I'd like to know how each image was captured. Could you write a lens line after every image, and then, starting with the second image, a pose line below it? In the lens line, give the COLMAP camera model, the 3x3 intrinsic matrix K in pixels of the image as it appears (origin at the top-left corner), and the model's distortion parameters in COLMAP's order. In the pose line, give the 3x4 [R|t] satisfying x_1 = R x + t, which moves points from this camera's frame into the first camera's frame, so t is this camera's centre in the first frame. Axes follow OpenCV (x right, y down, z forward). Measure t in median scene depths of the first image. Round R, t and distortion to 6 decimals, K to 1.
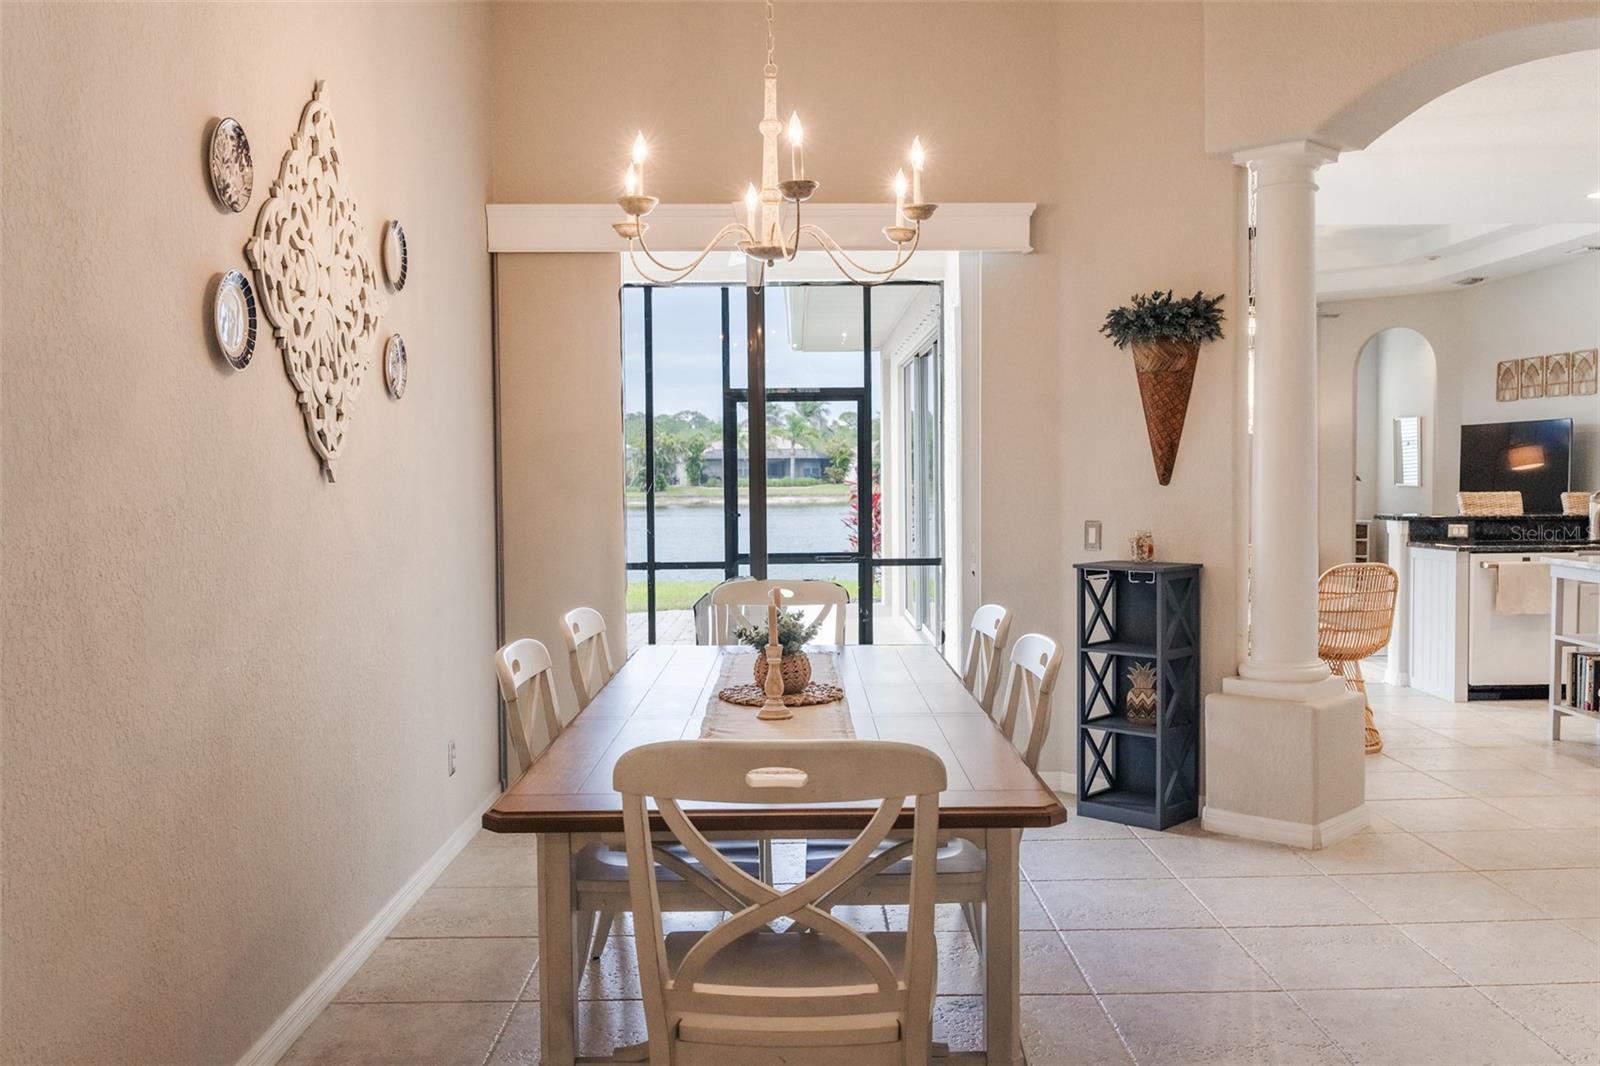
lens RADIAL K [[1405.7, 0, 782.9], [0, 1405.7, 544.2], [0, 0, 1]] dist [-0.005822, -0.052257]
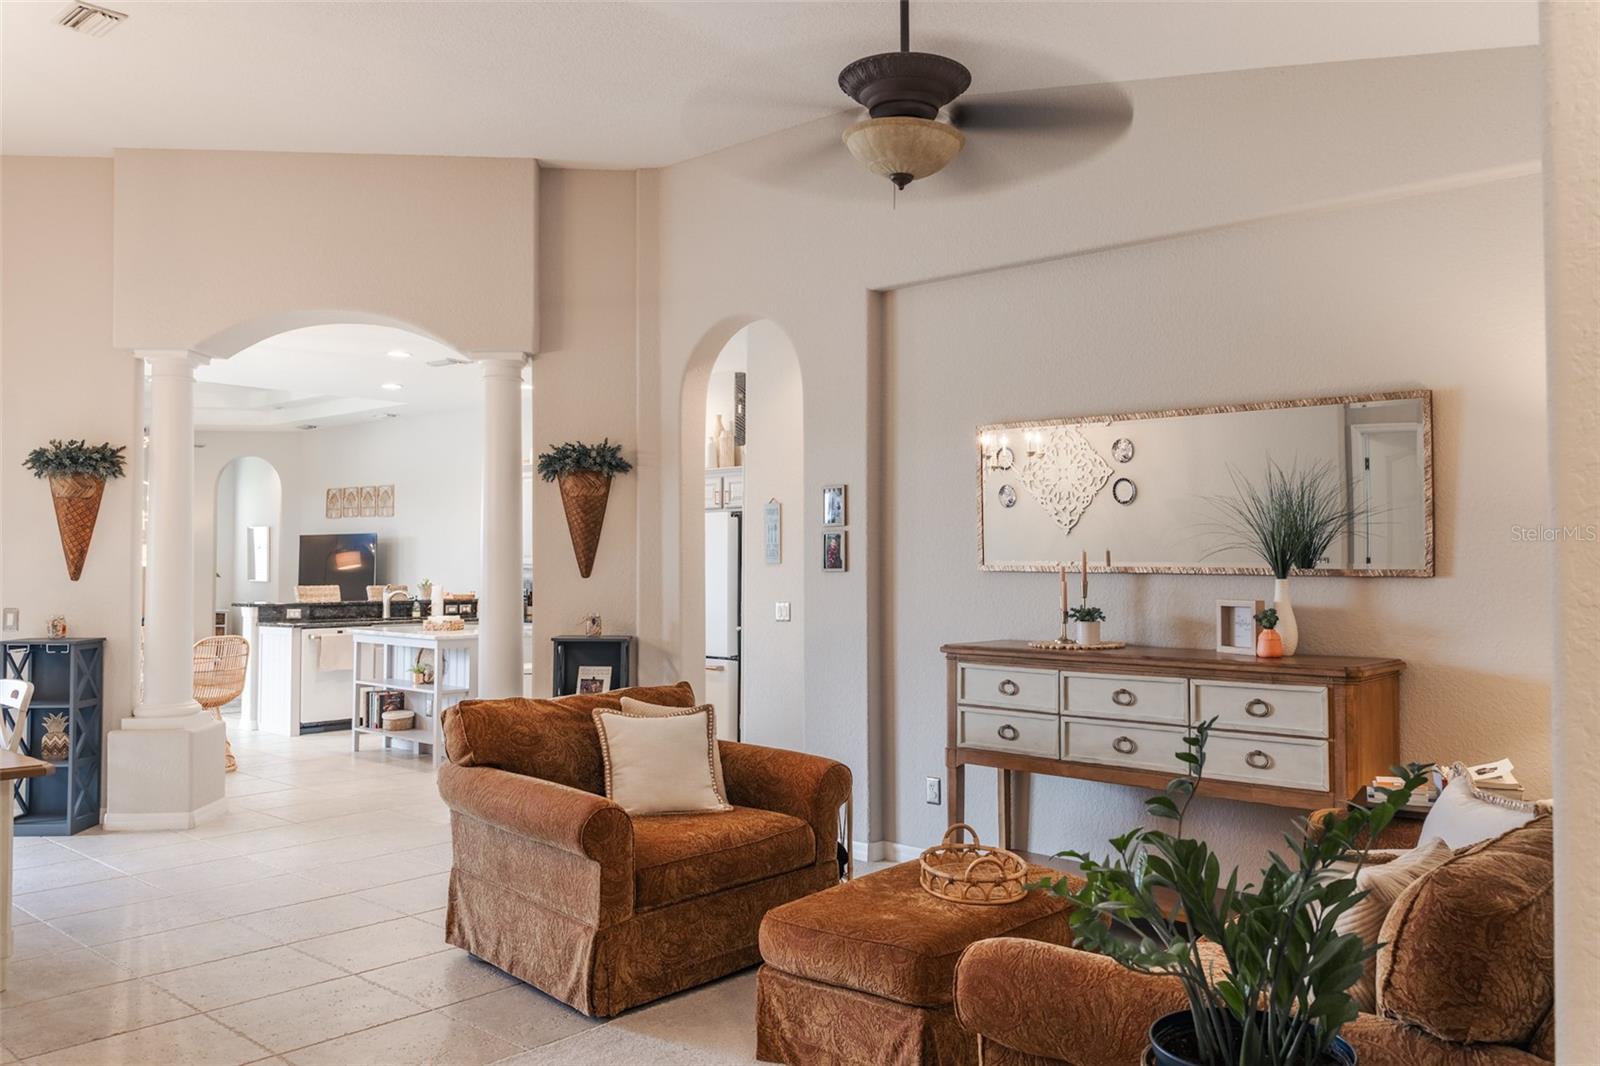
lens RADIAL K [[1298.5, 0, 786.0], [0, 1298.5, 524.4], [0, 0, 1]] dist [0.056607, -0.034094]
pose [[0.696784, 0.033559, 0.716495, -0.136192], [0.027448, 0.996926, -0.073386, 0.013338], [-0.716755, 0.070801, 0.693721, -0.316354]]
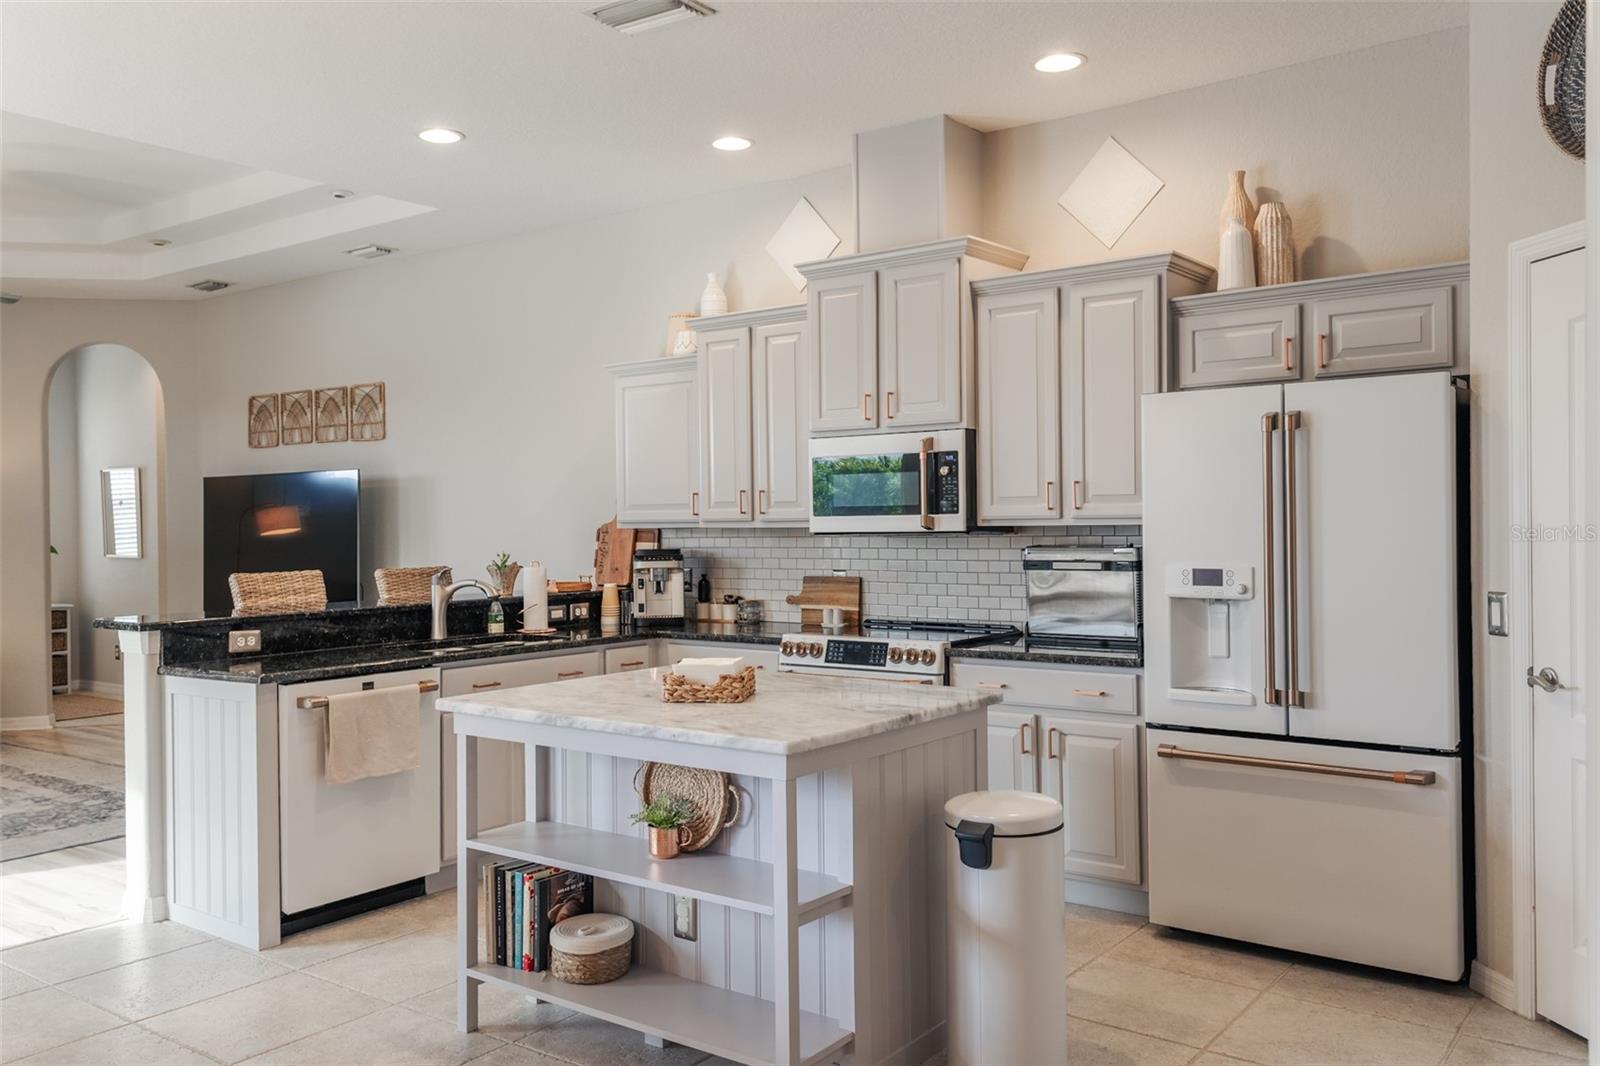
lens RADIAL K [[1298.5, 0, 791.6], [0, 1298.5, 529.5], [0, 0, 1]] dist [0.056607, -0.034094]
pose [[0.617889, -0.004326, 0.786254, 0.224485], [0.048063, 0.998323, -0.032278, -0.034275], [-0.784795, 0.057734, 0.617060, 0.566395]]
